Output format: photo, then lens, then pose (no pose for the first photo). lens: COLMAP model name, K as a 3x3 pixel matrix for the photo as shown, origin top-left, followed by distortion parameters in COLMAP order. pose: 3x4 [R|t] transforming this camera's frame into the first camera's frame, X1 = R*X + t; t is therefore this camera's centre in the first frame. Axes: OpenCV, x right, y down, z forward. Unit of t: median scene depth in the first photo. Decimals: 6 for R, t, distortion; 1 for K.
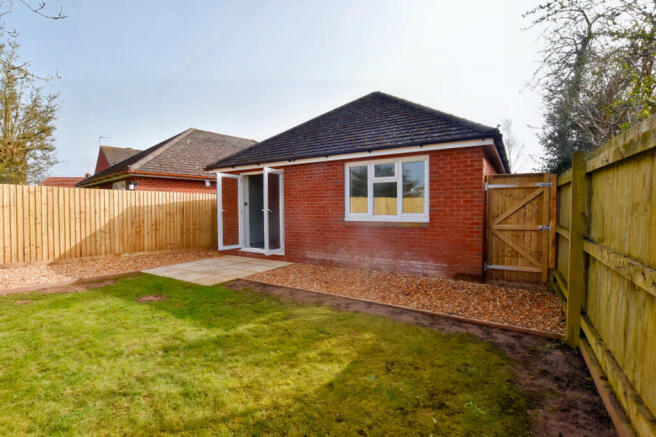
lens RADIAL K [[314.3, 0, 328.0], [0, 314.3, 218.5], [0, 0, 1]] dist [-0.000602, 0.000024]
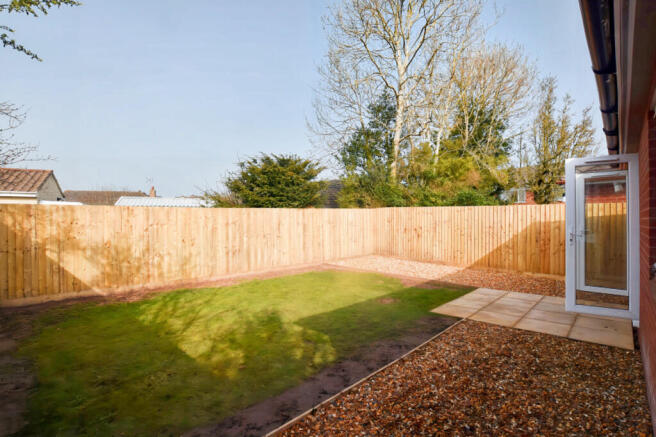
lens RADIAL K [[314.3, 0, 328.0], [0, 314.3, 218.5], [0, 0, 1]] dist [-0.000602, 0.000024]
pose [[-0.209866, -0.000243, -0.977730, 0.444481], [-0.026246, 0.999641, 0.005385, -0.042625], [0.977378, 0.026791, -0.209797, 0.669675]]
